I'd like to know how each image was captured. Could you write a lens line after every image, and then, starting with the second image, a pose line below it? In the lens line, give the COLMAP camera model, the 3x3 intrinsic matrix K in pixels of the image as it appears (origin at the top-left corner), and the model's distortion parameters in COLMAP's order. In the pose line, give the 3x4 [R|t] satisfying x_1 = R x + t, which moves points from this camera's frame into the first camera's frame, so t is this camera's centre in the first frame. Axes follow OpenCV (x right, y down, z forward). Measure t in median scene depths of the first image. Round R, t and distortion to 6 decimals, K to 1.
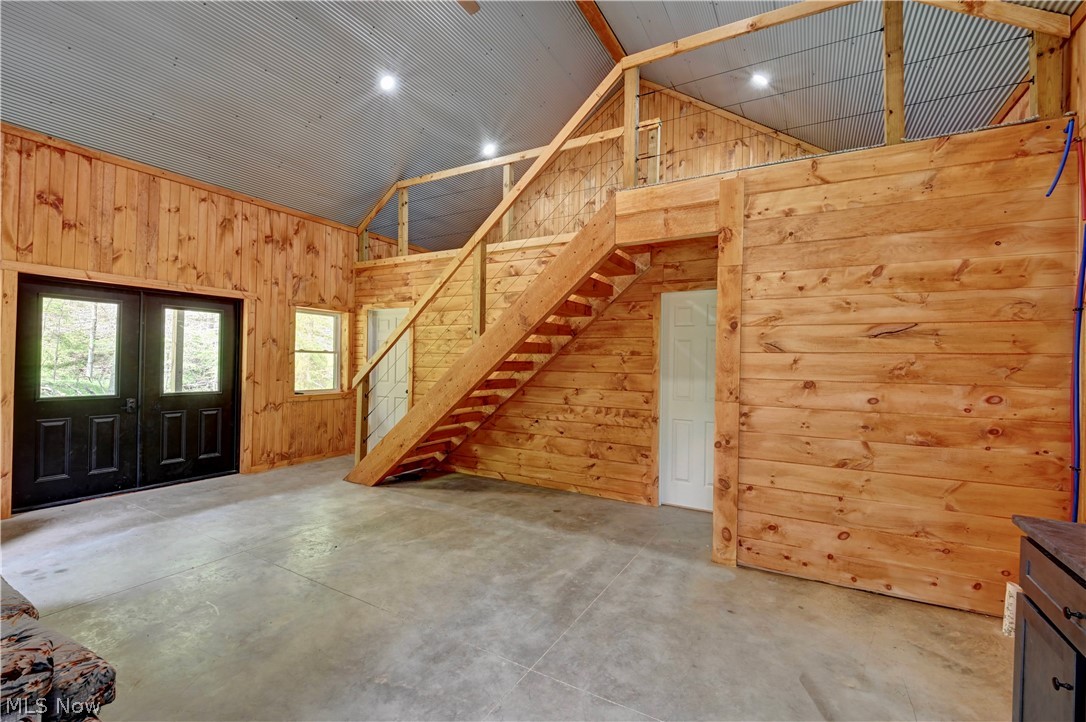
lens RADIAL K [[462.0, 0, 539.7], [0, 462.0, 359.3], [0, 0, 1]] dist [-0.011432, -0.001680]
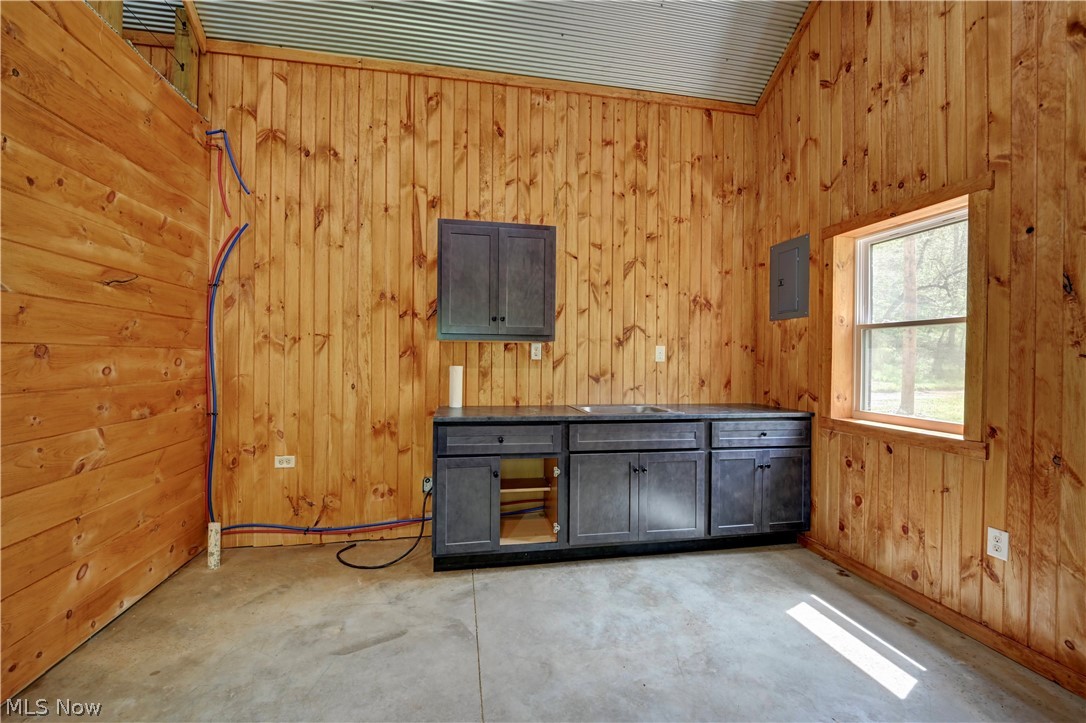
lens RADIAL K [[465.5, 0, 543.7], [0, 465.5, 360.6], [0, 0, 1]] dist [-0.002788, -0.004015]
pose [[-0.650684, -0.027501, 0.758850, -0.187768], [-0.025133, 0.999576, 0.014675, 0.028421], [-0.758933, -0.009523, -0.651100, 0.592768]]
